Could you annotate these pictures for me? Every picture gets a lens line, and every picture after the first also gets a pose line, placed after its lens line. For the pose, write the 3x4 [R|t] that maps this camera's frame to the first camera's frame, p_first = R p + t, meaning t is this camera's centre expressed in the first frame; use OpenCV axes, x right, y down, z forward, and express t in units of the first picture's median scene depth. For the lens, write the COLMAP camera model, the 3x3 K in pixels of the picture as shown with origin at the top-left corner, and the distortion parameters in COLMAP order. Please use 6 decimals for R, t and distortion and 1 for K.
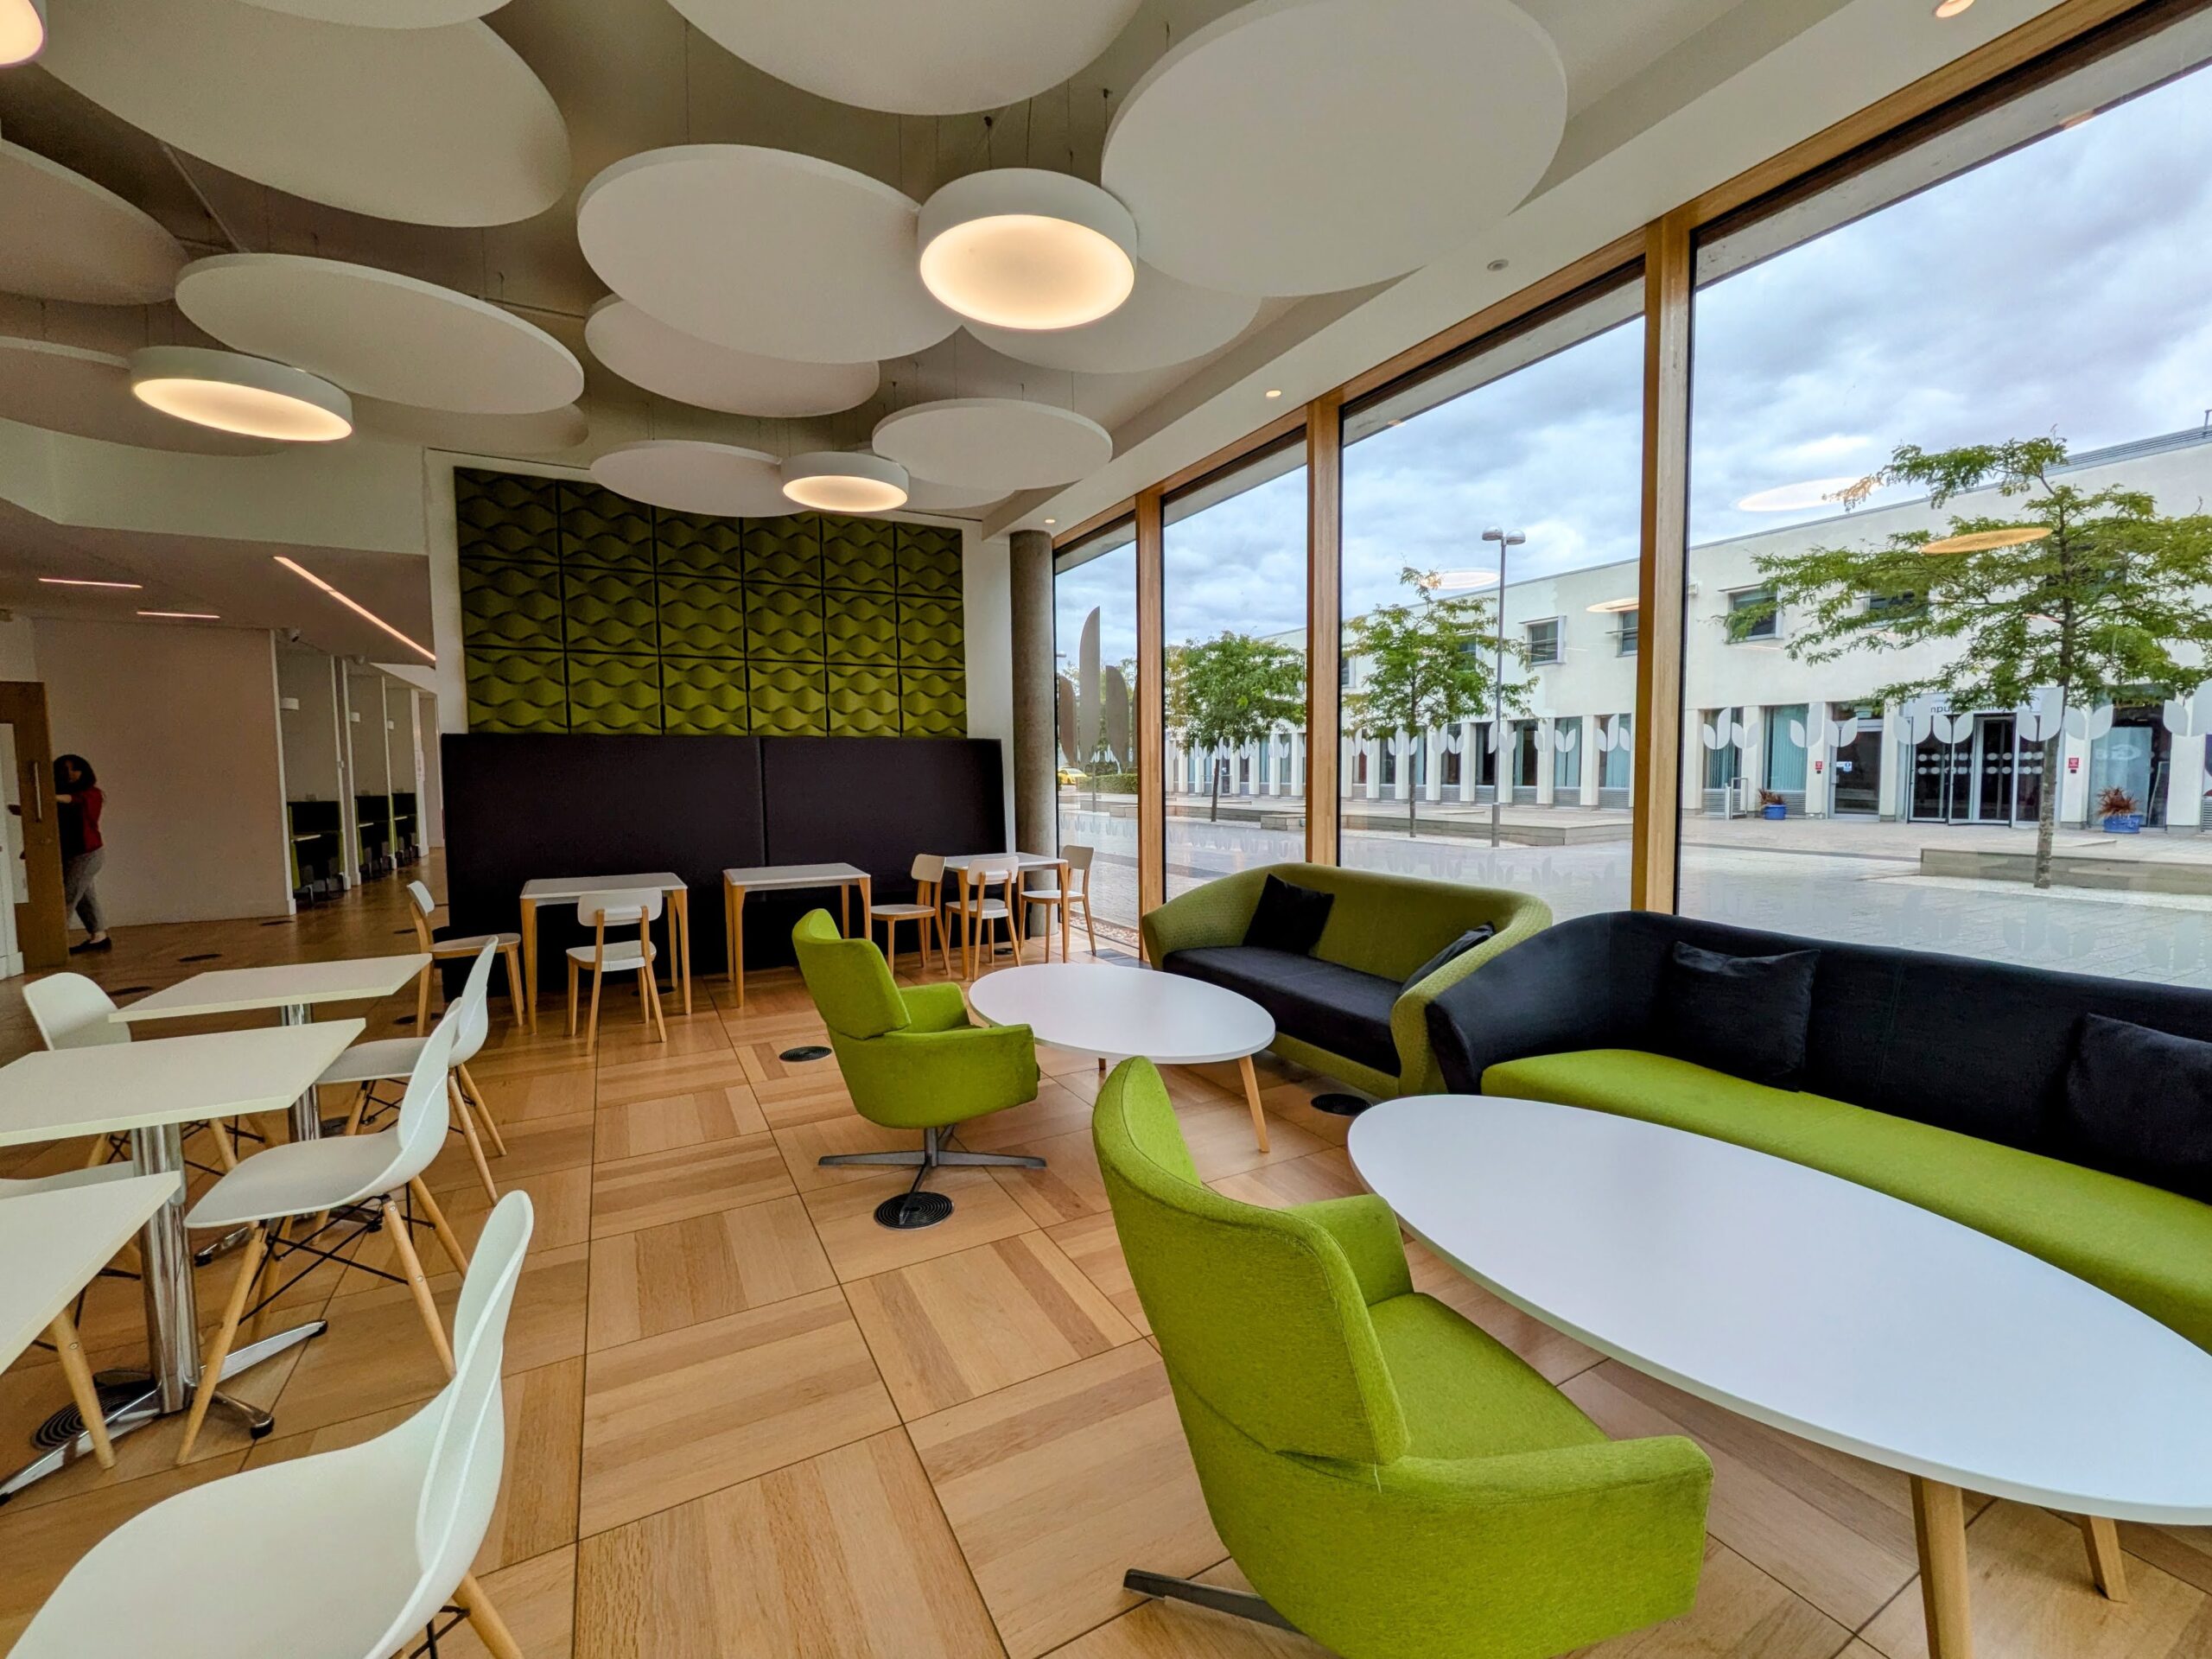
lens RADIAL K [[896.0, 0, 1106.0], [0, 896.0, 829.5], [0, 0, 1]] dist [0.000070, 0.000001]
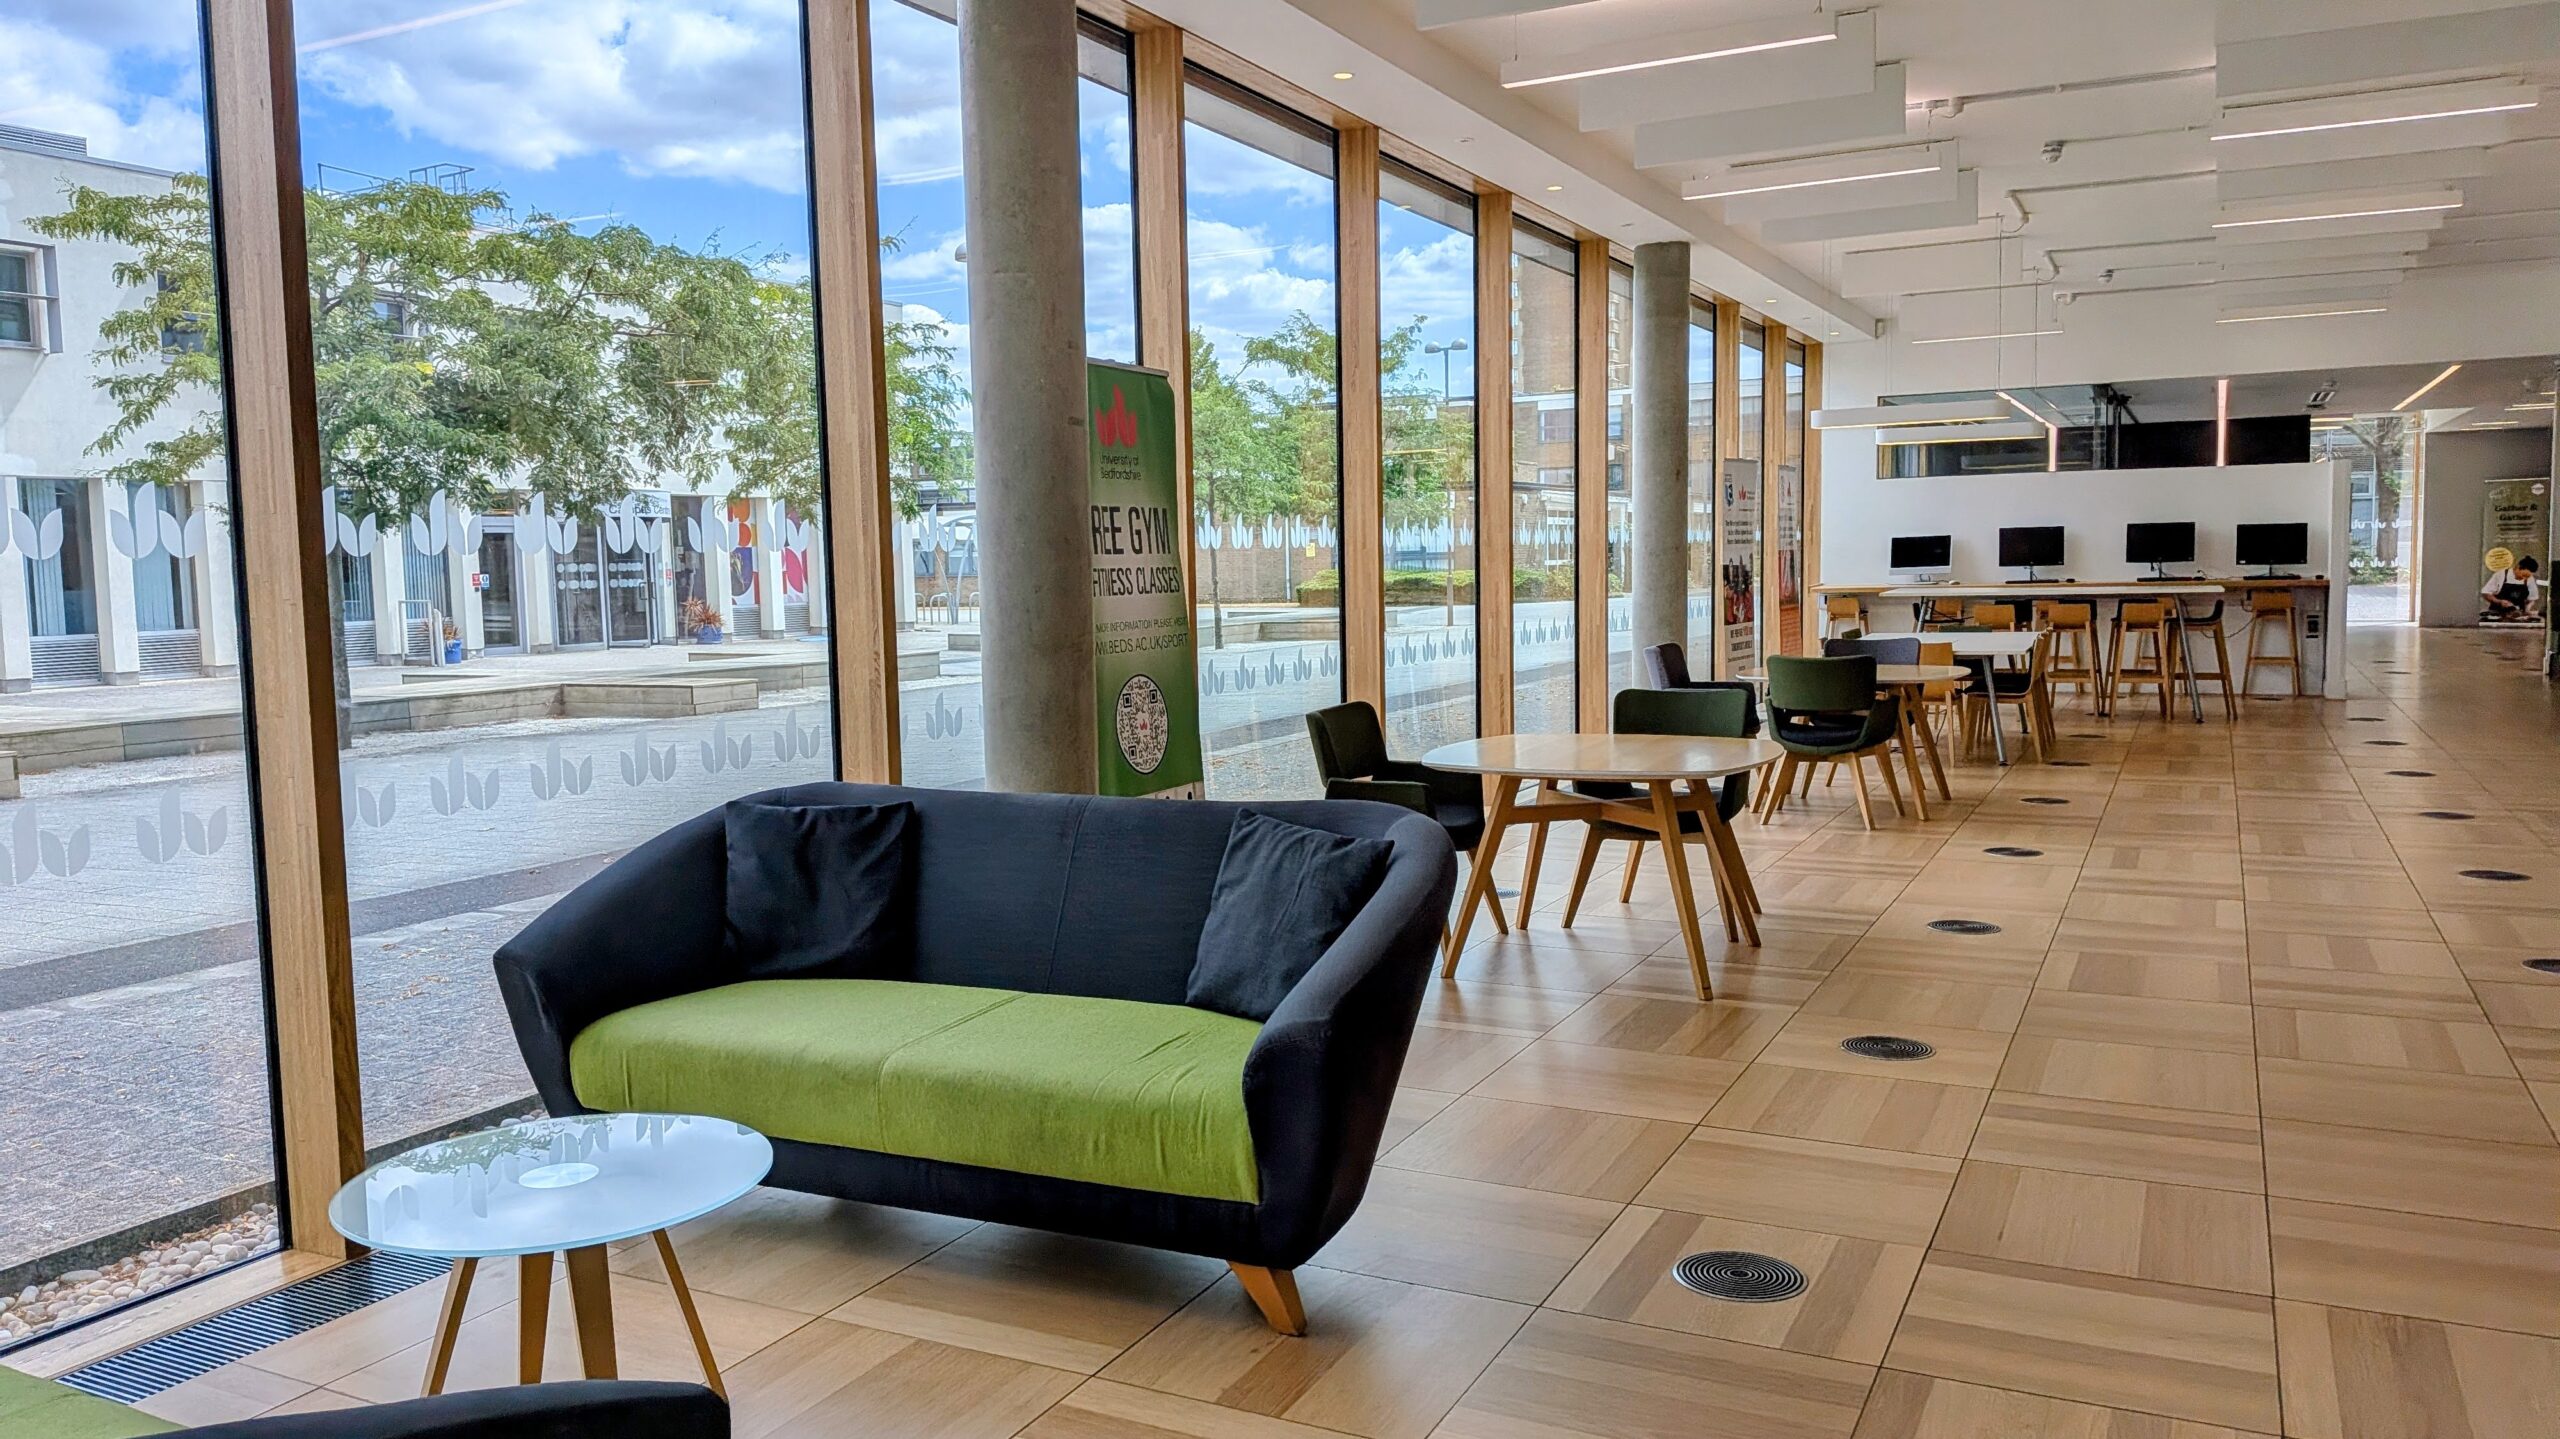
lens RADIAL K [[1824.3, 0, 1280.0], [0, 1824.3, 719.5], [0, 0, 1]] dist [-0.000047, -0.000109]
pose [[-0.560222, -0.059150, 0.826228, -0.807676], [0.069136, 0.990628, 0.117797, -0.099830], [-0.825452, 0.123114, -0.550883, 1.459517]]
